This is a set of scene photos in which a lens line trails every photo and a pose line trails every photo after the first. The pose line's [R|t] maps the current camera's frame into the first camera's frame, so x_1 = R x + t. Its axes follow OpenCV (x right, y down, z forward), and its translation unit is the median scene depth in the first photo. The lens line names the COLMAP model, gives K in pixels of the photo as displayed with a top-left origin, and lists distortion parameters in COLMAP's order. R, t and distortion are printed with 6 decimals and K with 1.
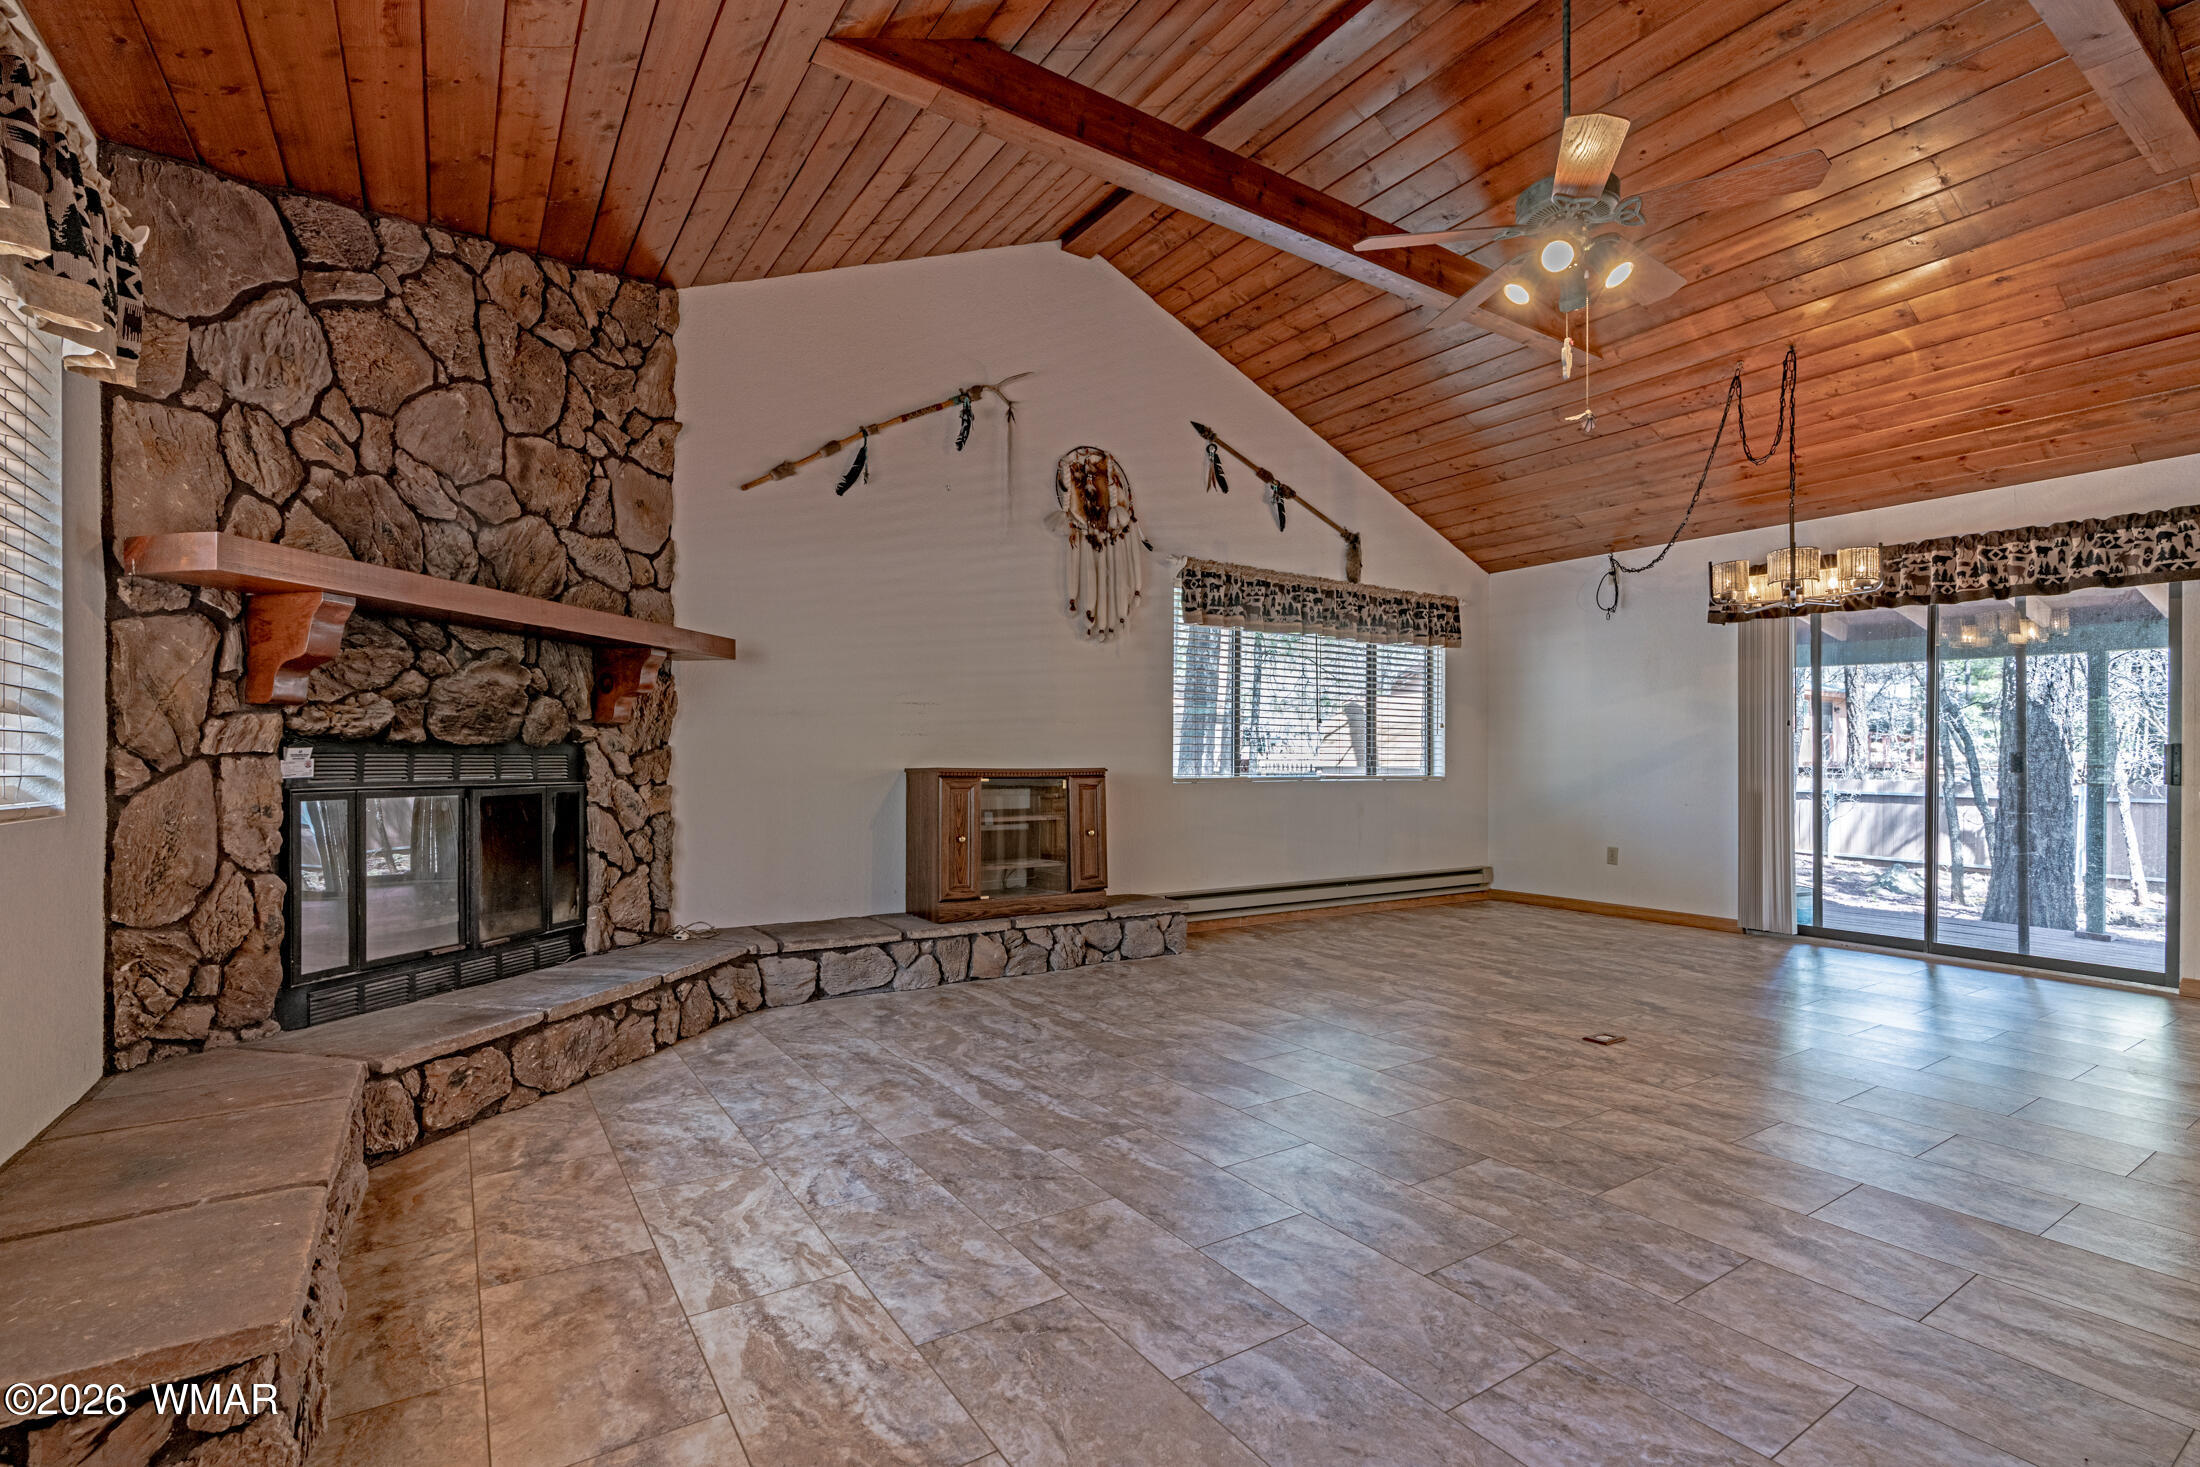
lens RADIAL K [[991.6, 0, 1100.0], [0, 991.6, 733.5], [0, 0, 1]] dist [-0.004458, -0.000280]
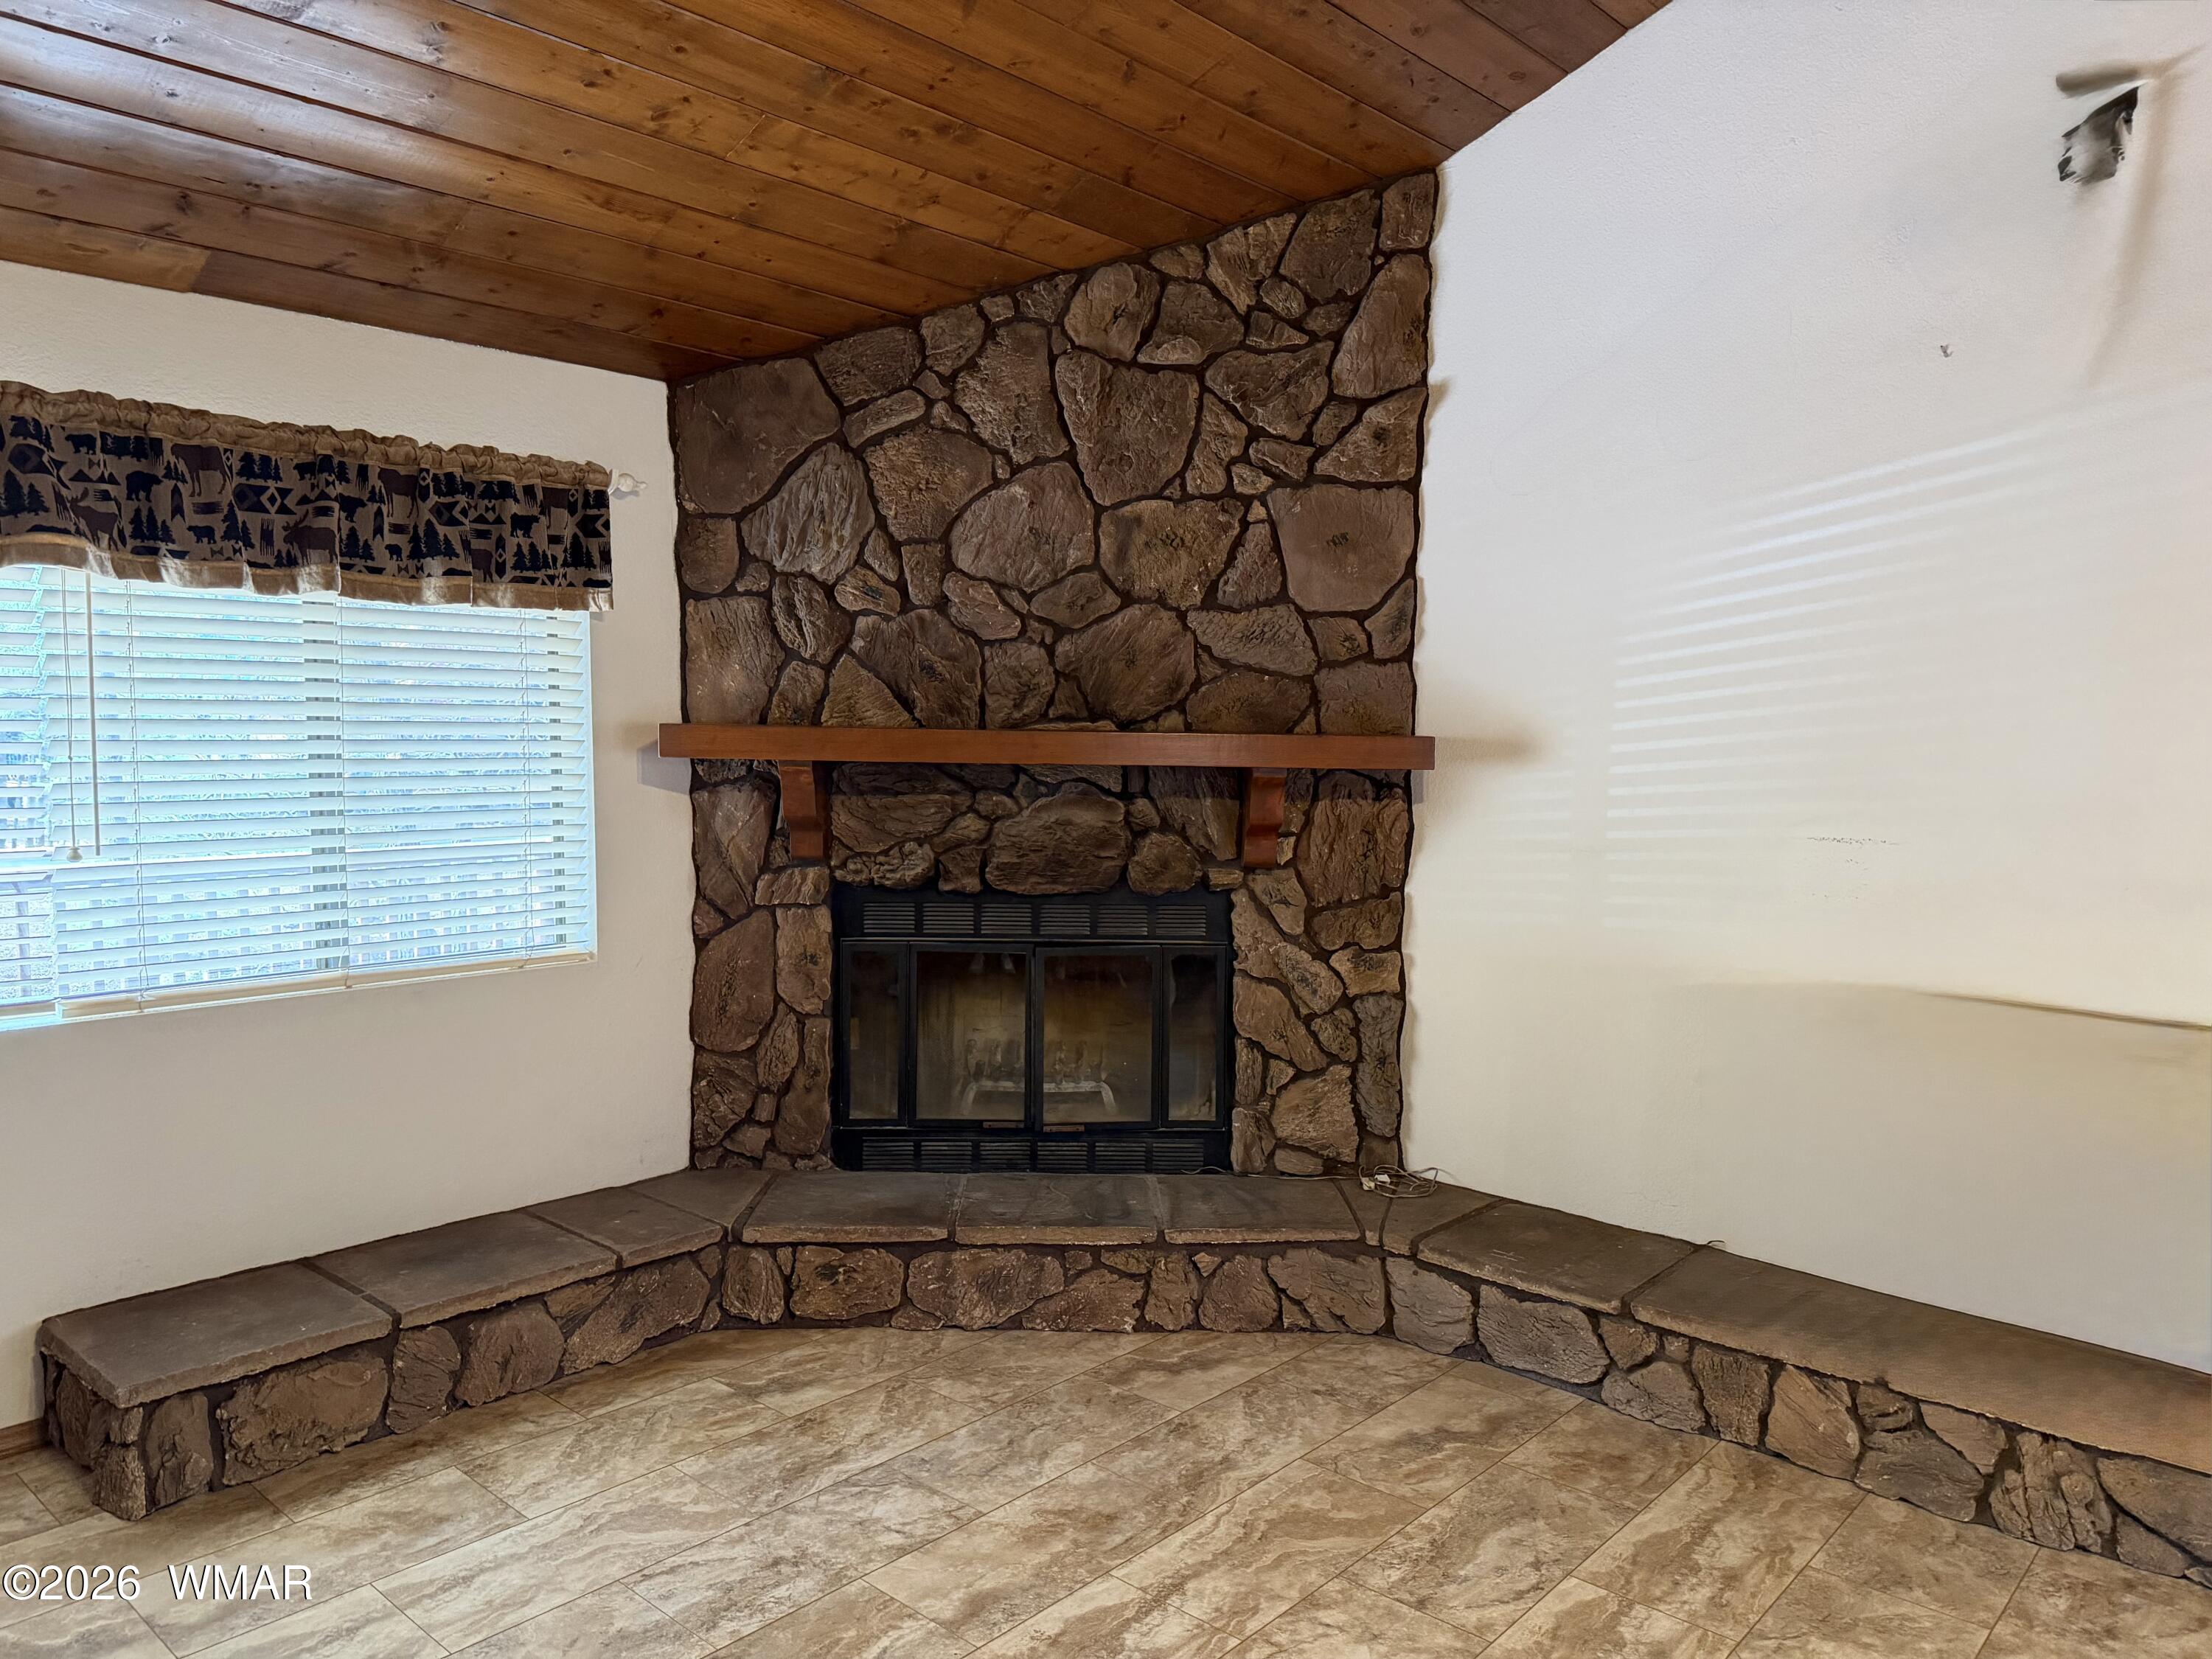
lens RADIAL K [[1532.1, 0, 1069.1], [0, 1532.1, 822.4], [0, 0, 1]] dist [0.143317, -0.197375]
pose [[0.268833, 0.066351, -0.960899, 0.675862], [0.011989, 0.997317, 0.072220, -0.153929], [0.963112, -0.030936, 0.267316, 0.697166]]
